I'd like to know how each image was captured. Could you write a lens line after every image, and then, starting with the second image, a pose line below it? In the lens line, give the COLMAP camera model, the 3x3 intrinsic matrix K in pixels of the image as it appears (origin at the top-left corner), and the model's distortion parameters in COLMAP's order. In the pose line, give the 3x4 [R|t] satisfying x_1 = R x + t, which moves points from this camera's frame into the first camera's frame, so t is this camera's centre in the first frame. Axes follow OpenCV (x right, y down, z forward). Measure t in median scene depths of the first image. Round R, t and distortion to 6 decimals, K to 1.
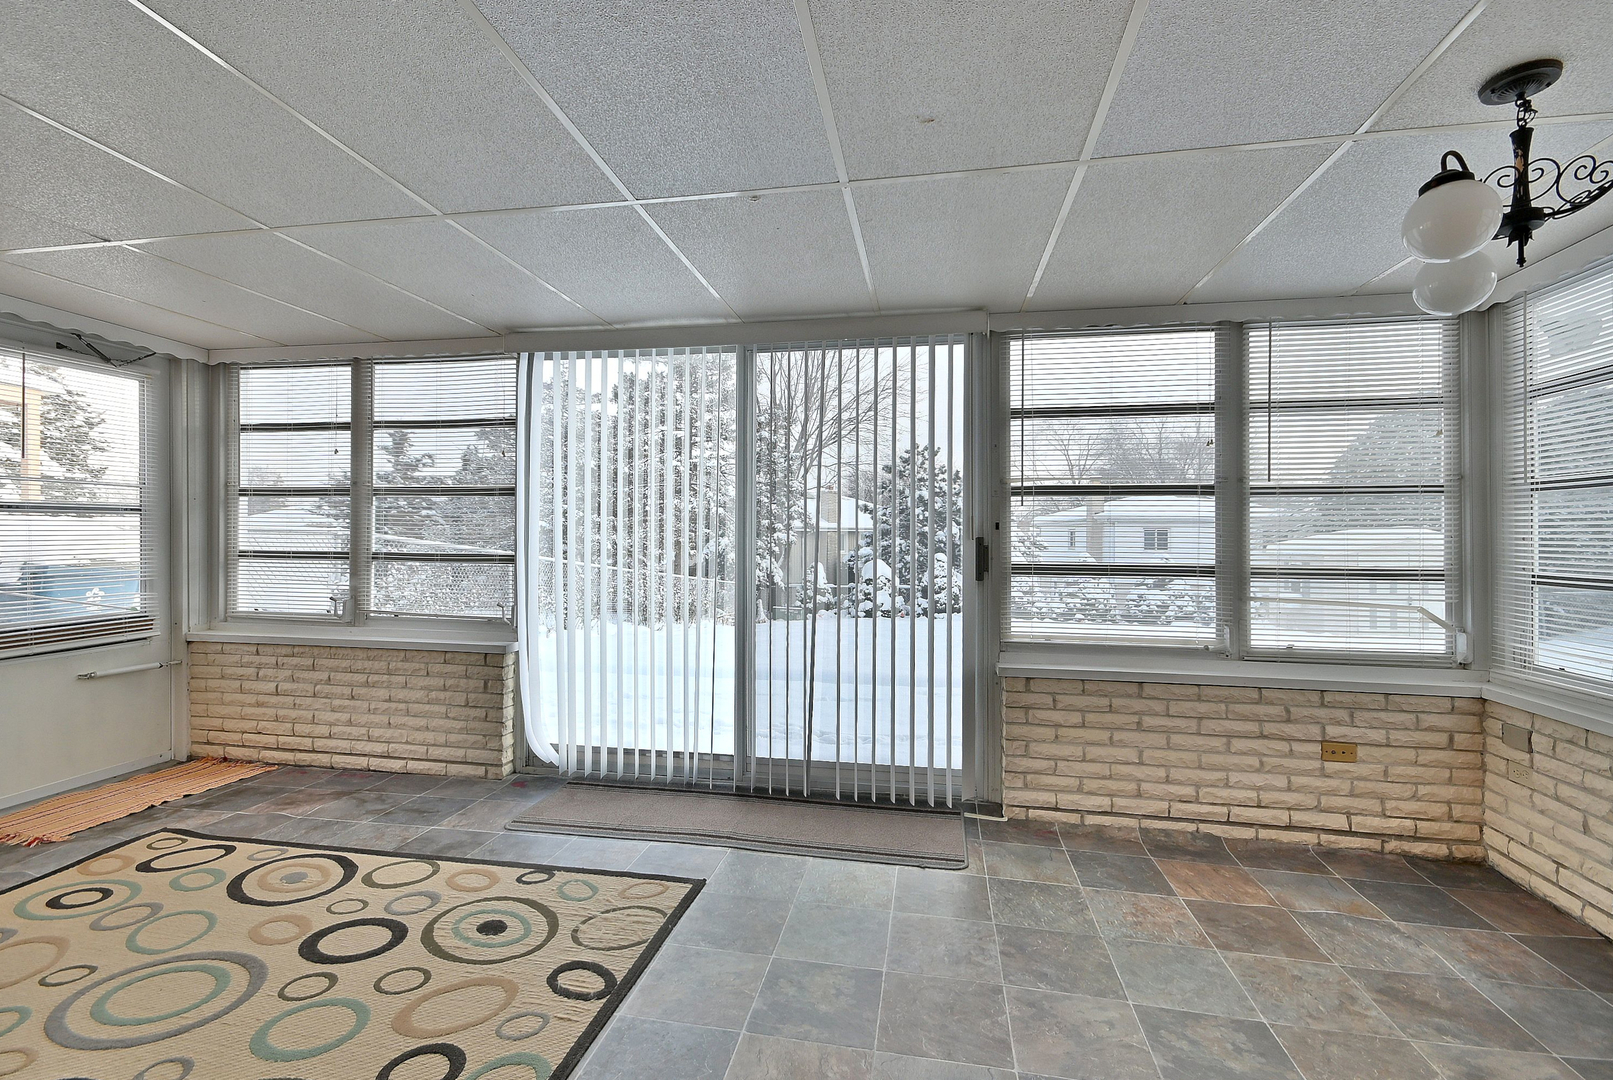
lens RADIAL K [[707.1, 0, 806.5], [0, 707.1, 540.0], [0, 0, 1]] dist [0.002446, 0.000096]
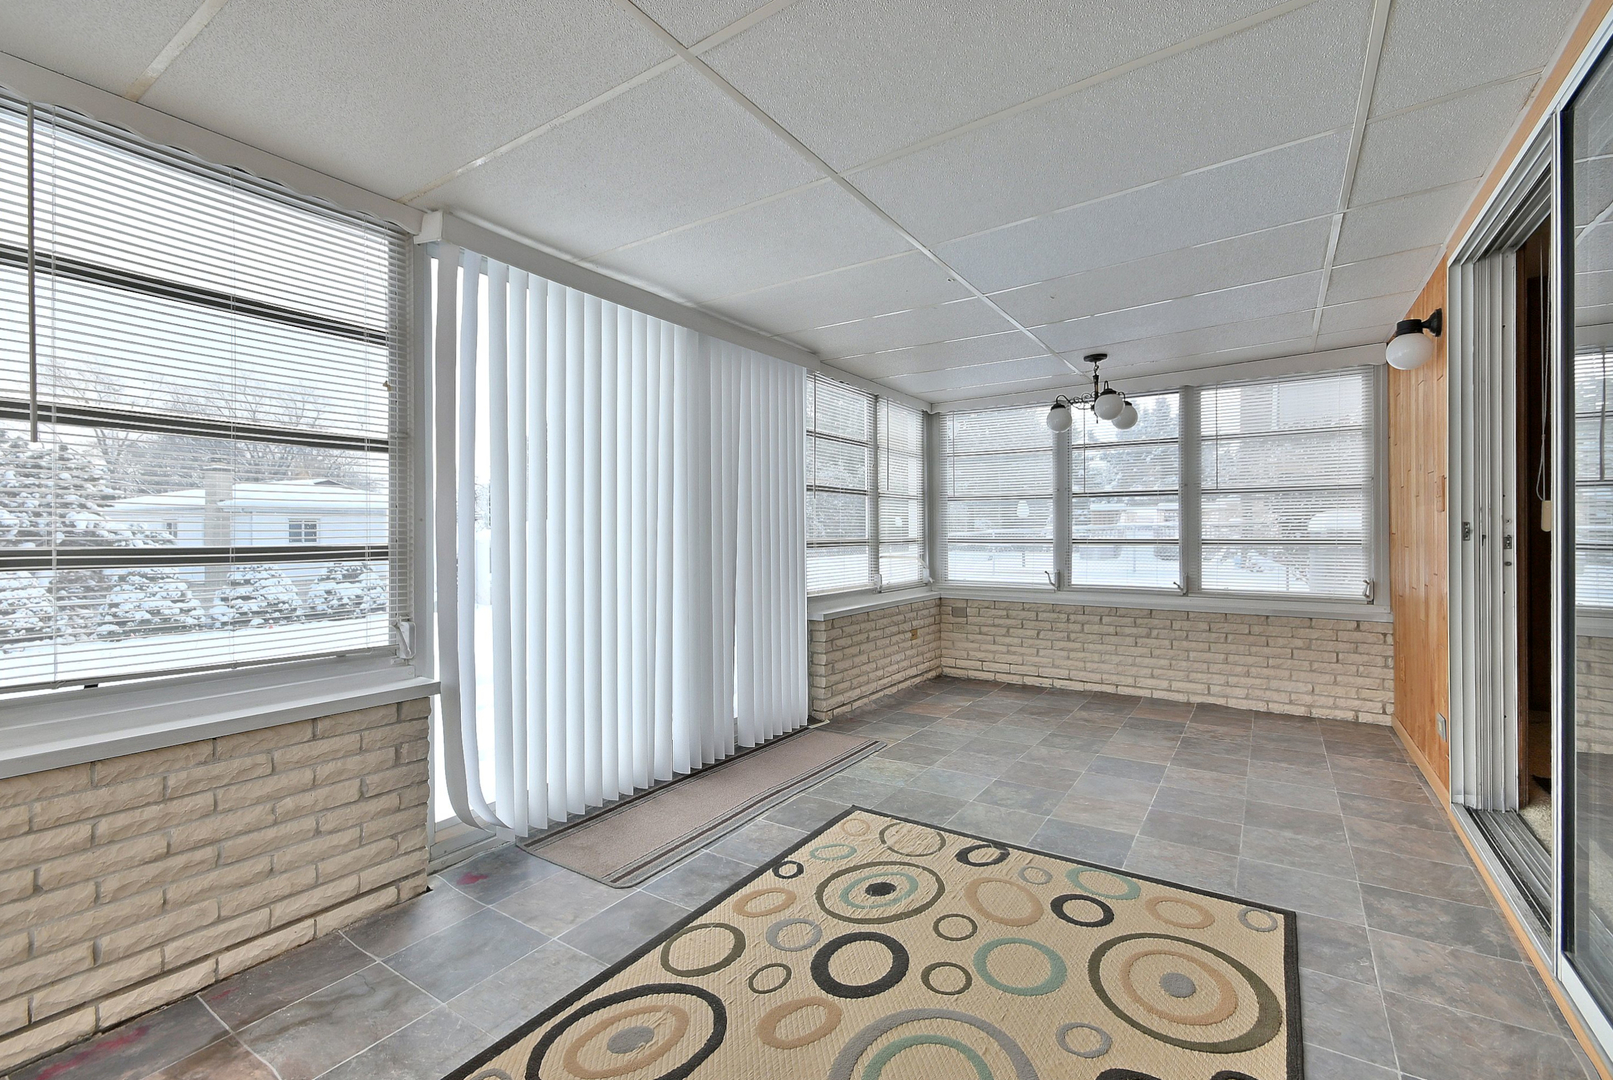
lens RADIAL K [[700.9, 0, 798.9], [0, 700.9, 531.9], [0, 0, 1]] dist [0.002875, 0.000457]
pose [[0.397351, -0.007709, 0.917634, -1.029365], [0.007900, 0.999956, 0.004980, 0.009785], [-0.917633, 0.005270, 0.397394, 0.498110]]
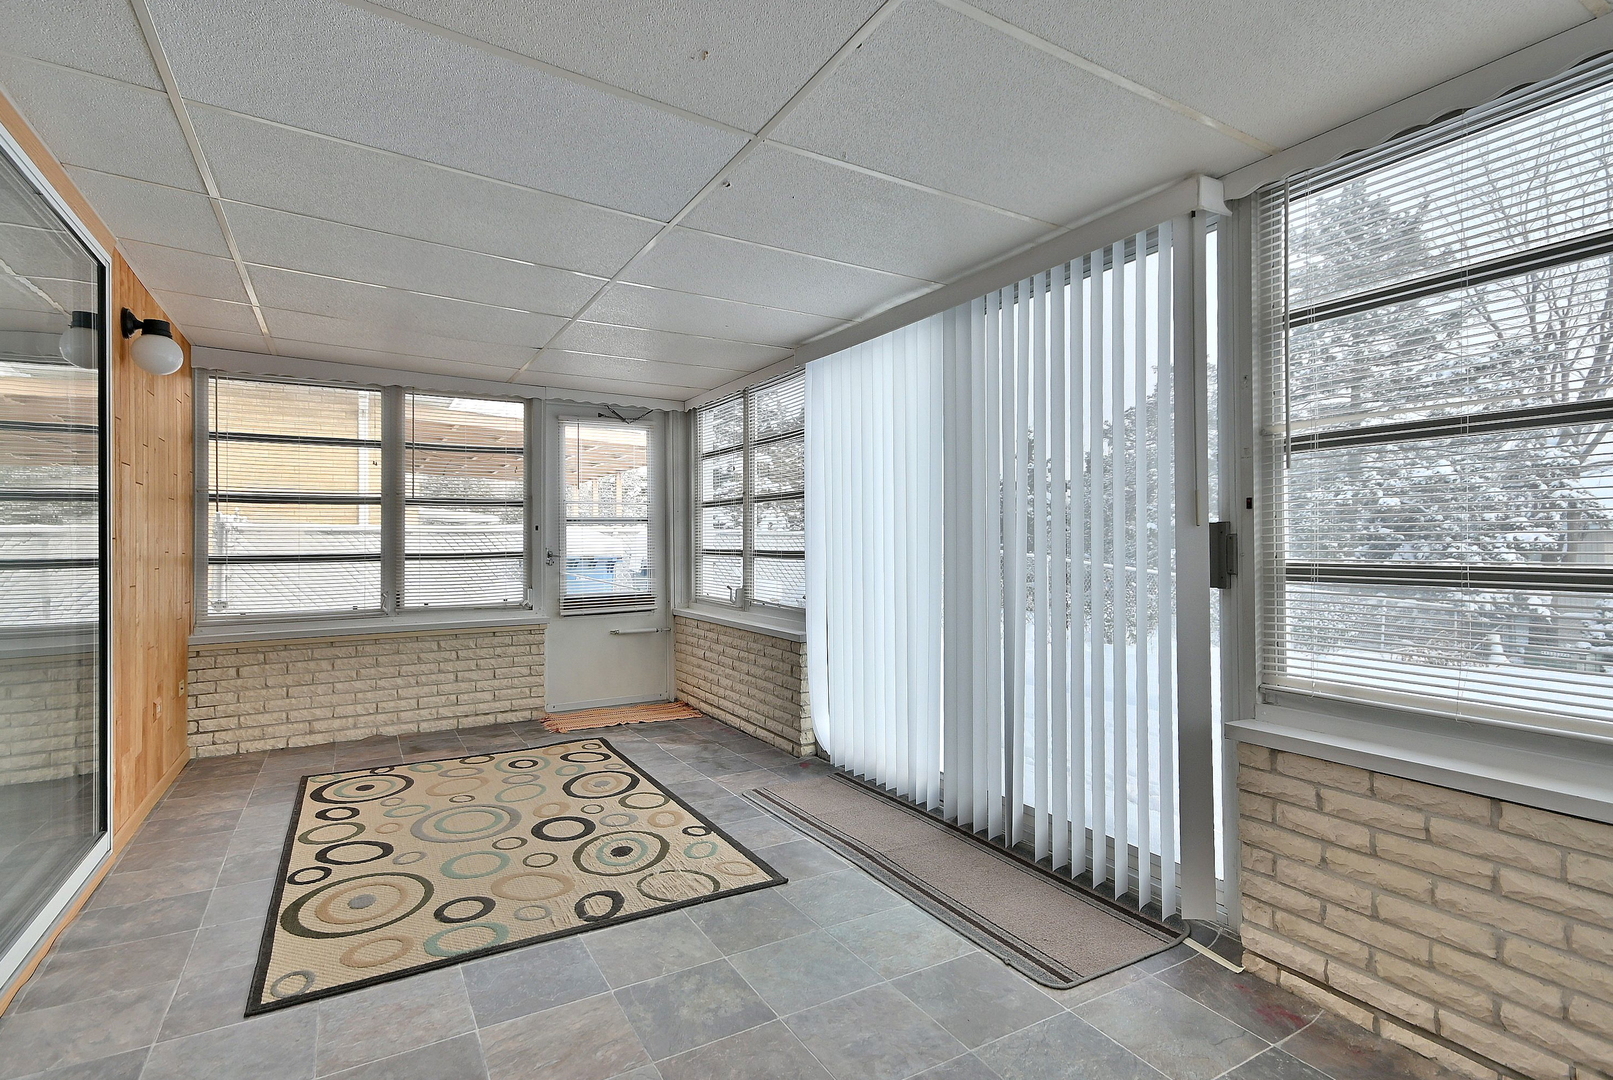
lens RADIAL K [[780.2, 0, 802.0], [0, 780.2, 536.7], [0, 0, 1]] dist [0.009360, -0.000261]
pose [[0.652387, -0.015270, -0.757732, 0.564236], [0.005879, 0.999869, -0.015087, 0.019443], [0.757863, 0.005388, 0.652392, 0.252743]]
